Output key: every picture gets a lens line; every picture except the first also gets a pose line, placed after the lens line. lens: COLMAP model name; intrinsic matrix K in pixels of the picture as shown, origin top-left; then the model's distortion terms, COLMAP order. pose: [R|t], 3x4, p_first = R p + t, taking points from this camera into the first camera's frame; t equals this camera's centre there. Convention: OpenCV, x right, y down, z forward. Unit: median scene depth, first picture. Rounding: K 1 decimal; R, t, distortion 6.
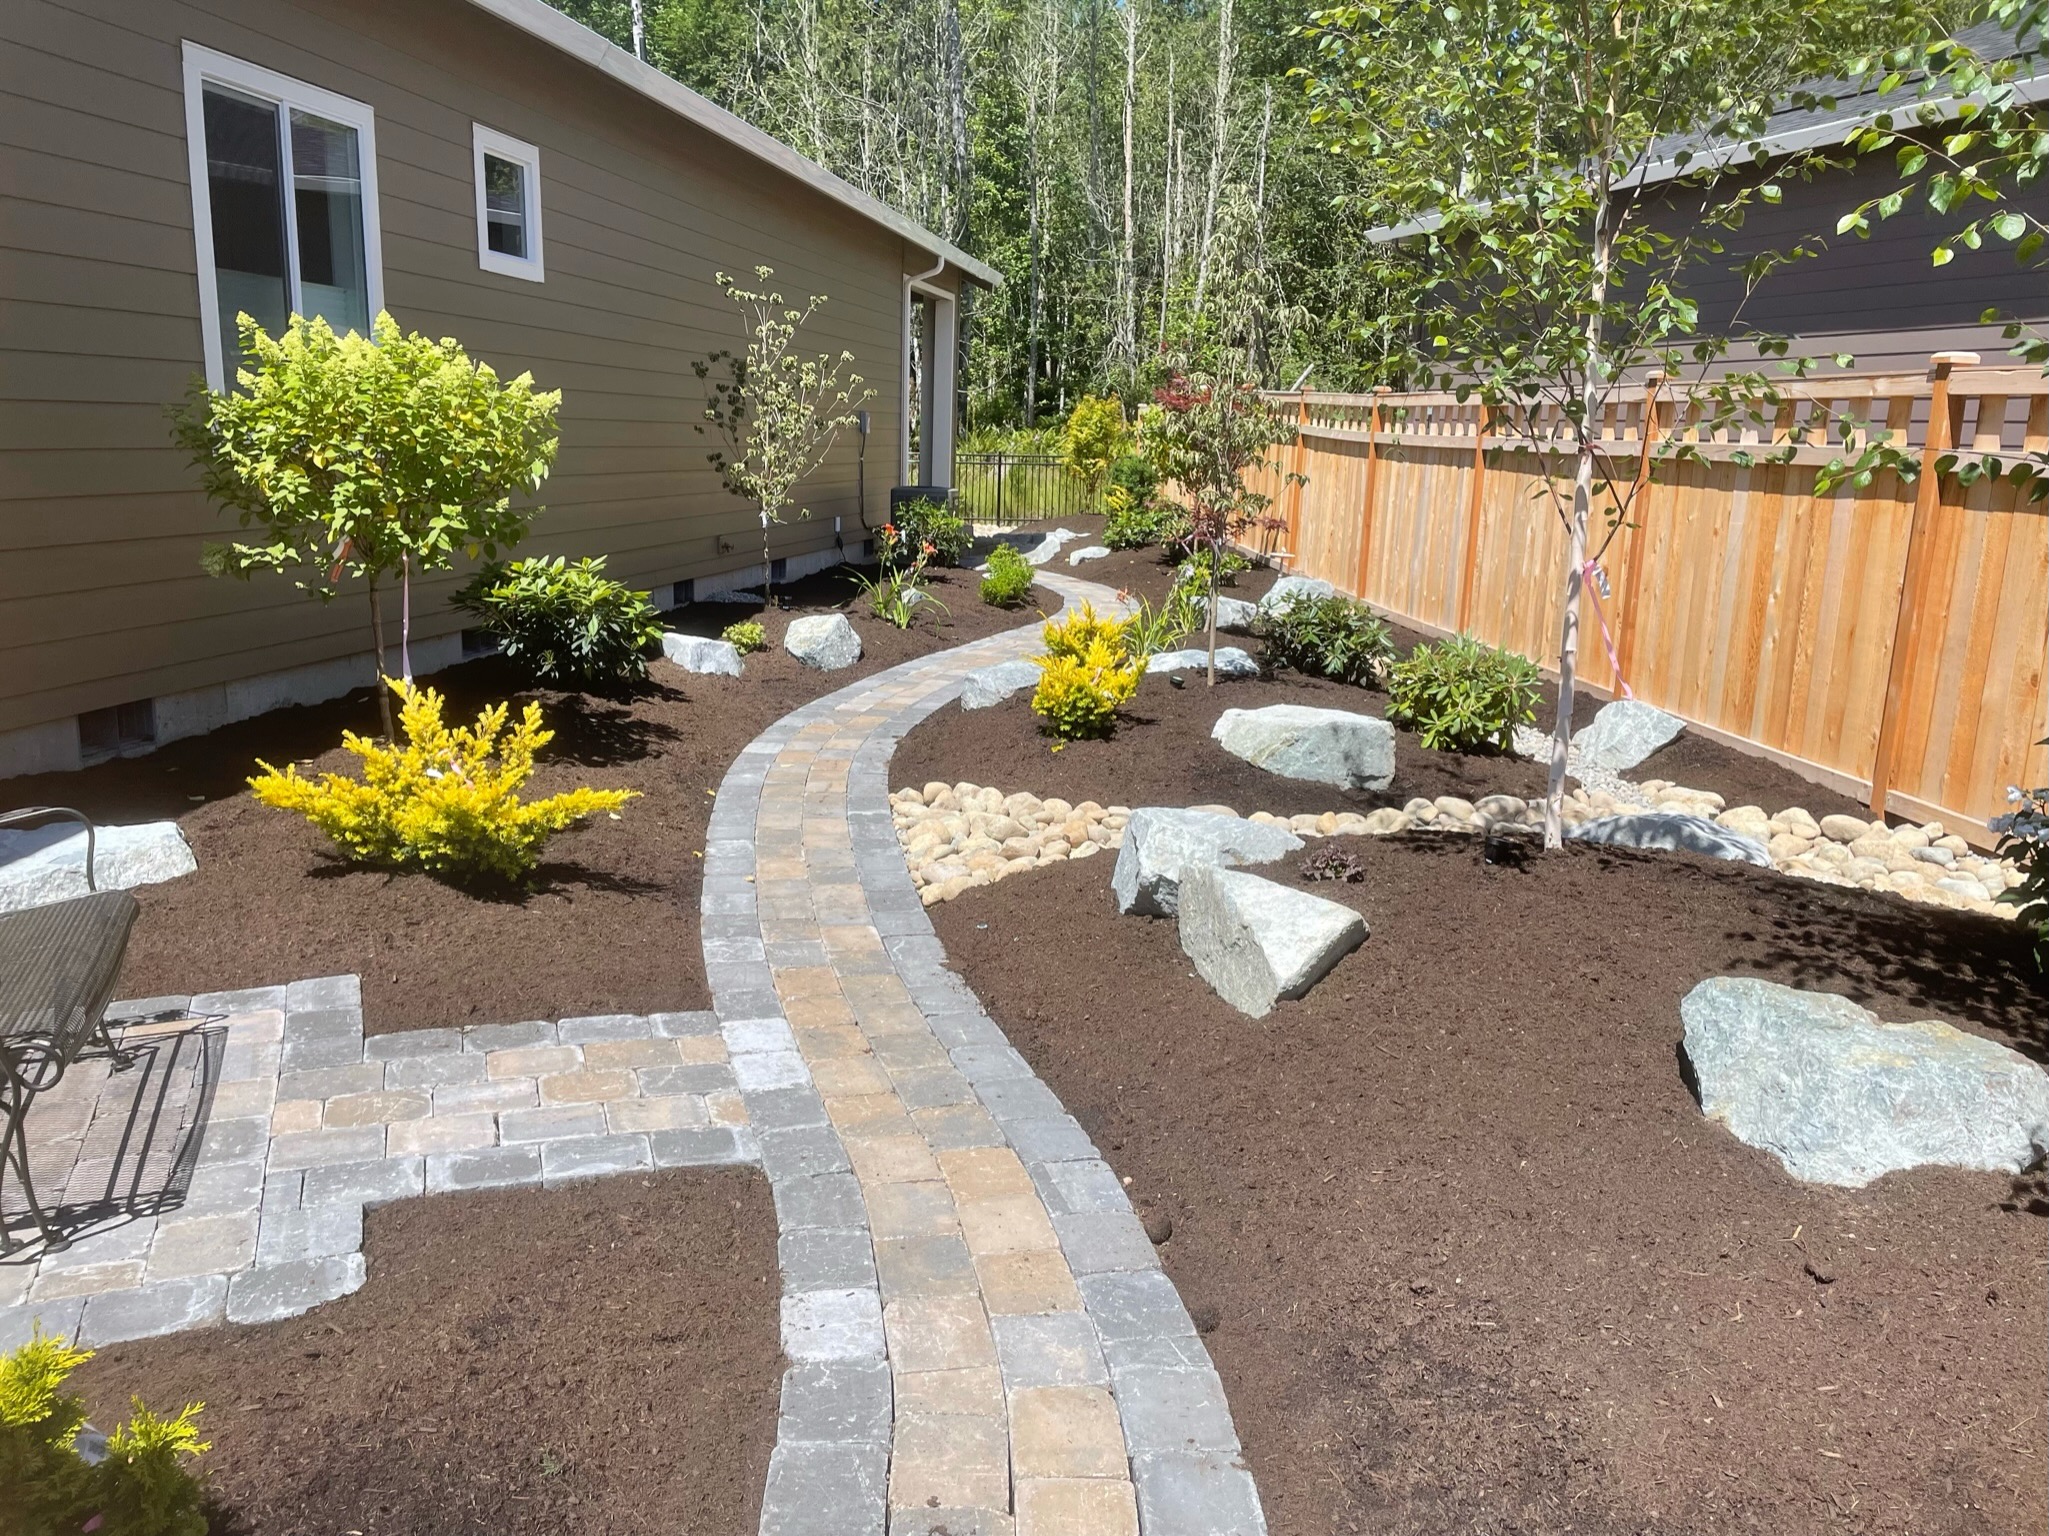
lens RADIAL K [[1533.8, 0, 1024.5], [0, 1533.8, 768.0], [0, 0, 1]] dist [0.001374, -0.000596]
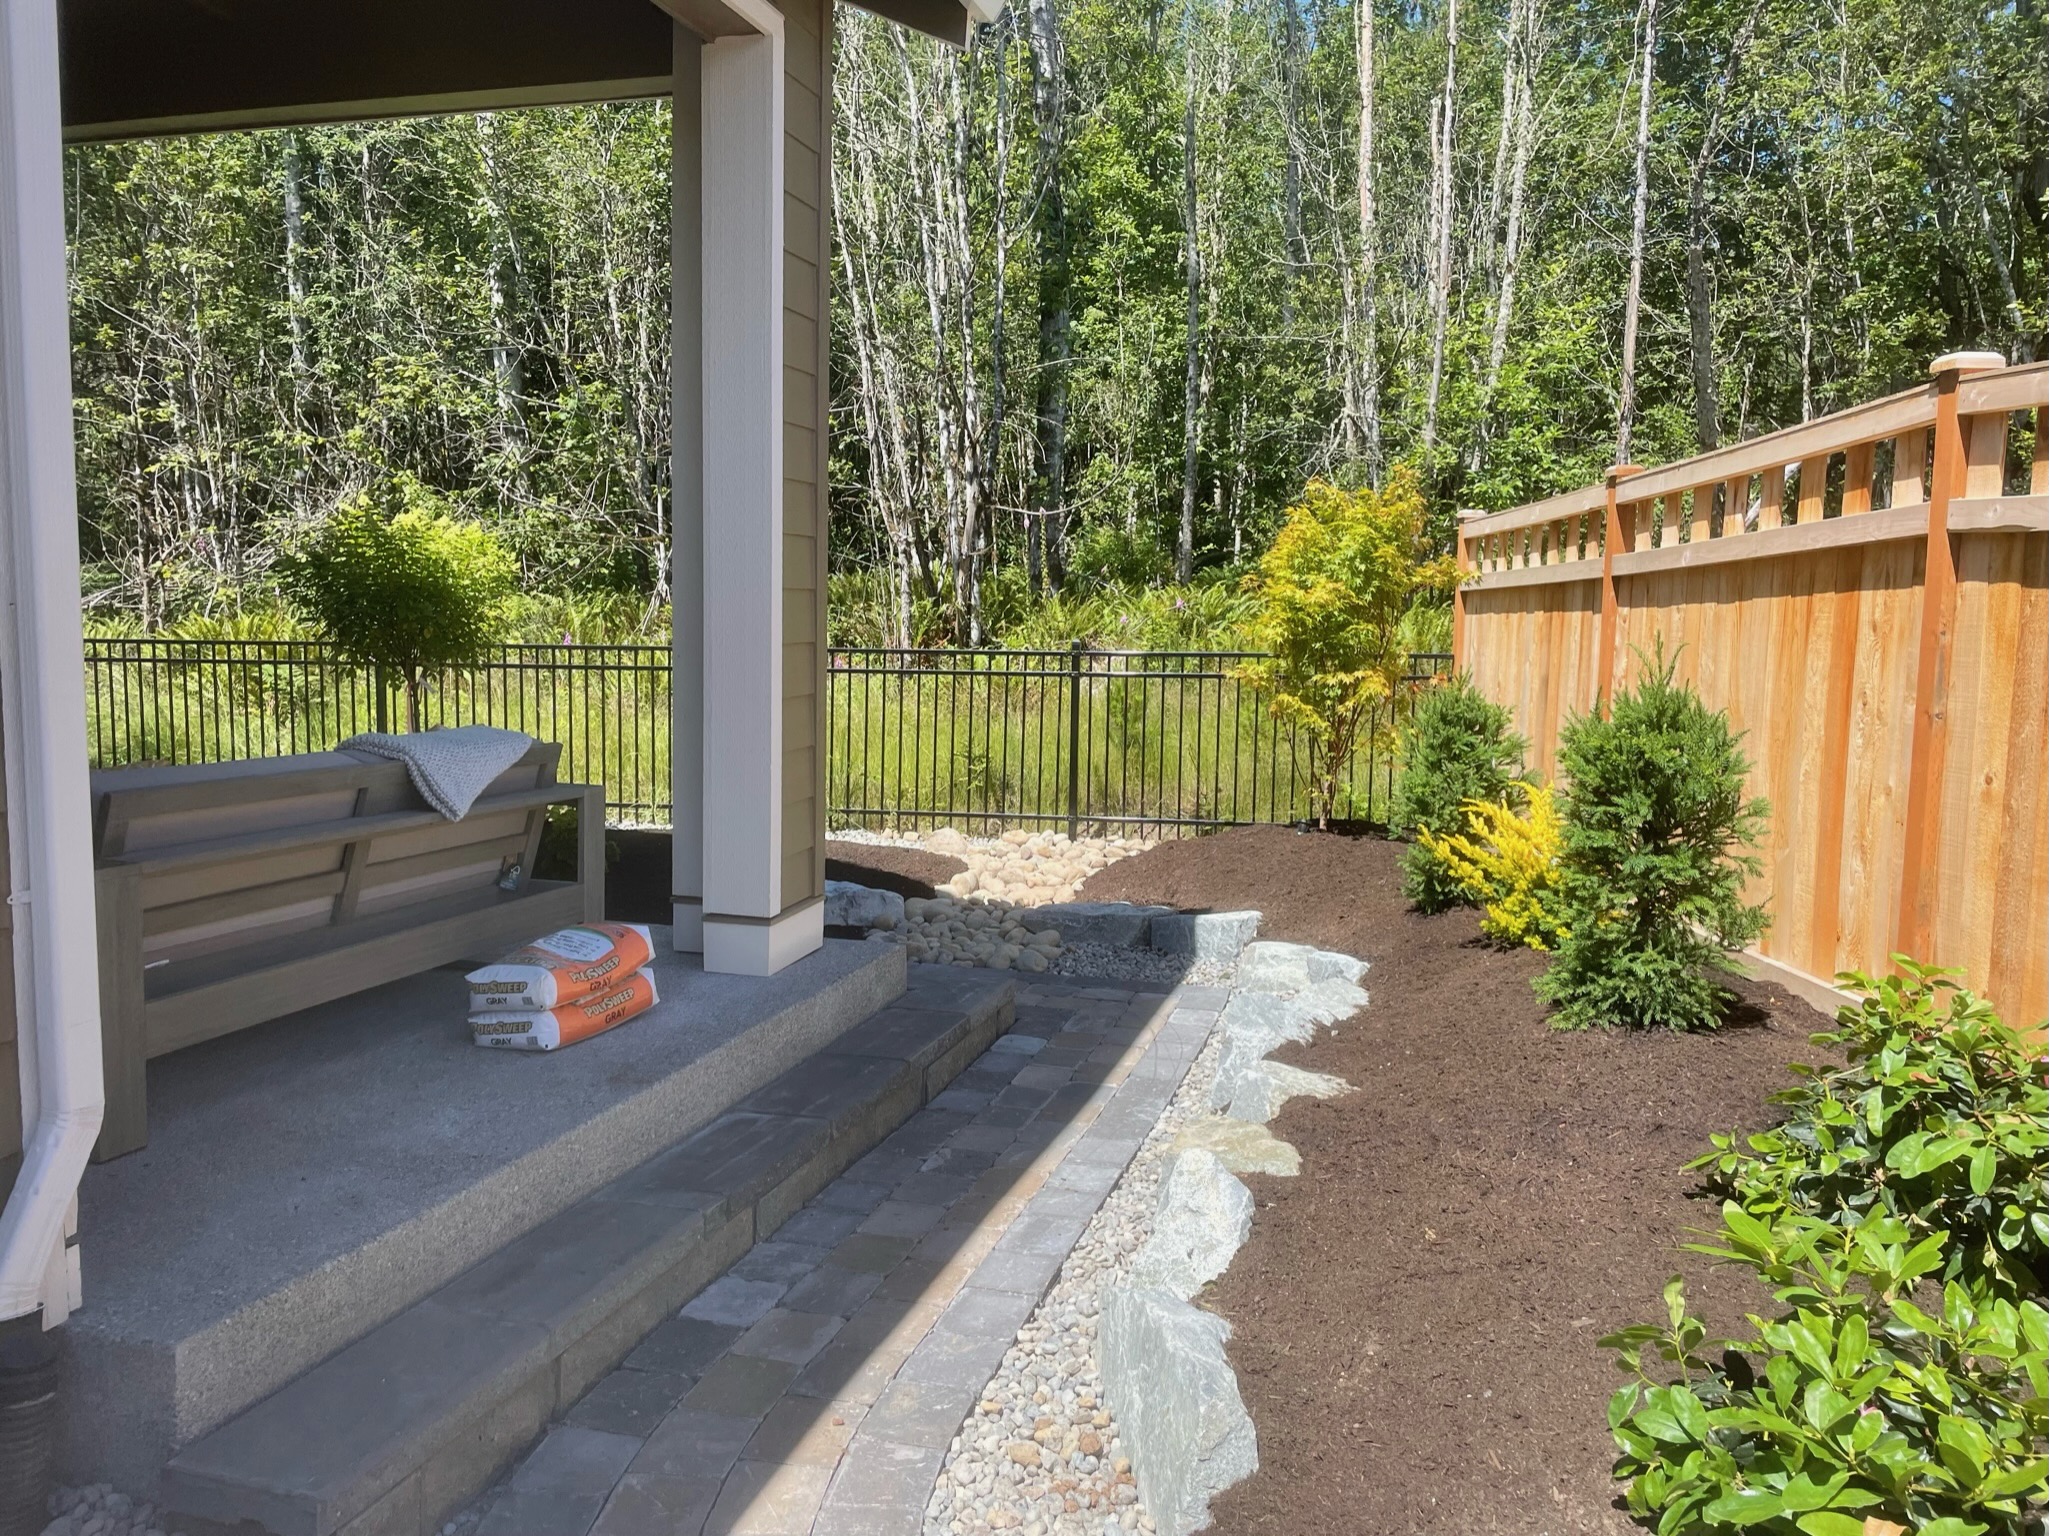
lens RADIAL K [[1533.8, 0, 1024.5], [0, 1533.8, 768.0], [0, 0, 1]] dist [0.001374, -0.000596]
pose [[0.993758, 0.001917, -0.111539, 0.012193], [-0.013491, 0.994579, -0.103105, -0.126617], [0.110737, 0.103966, 0.988397, 0.583255]]
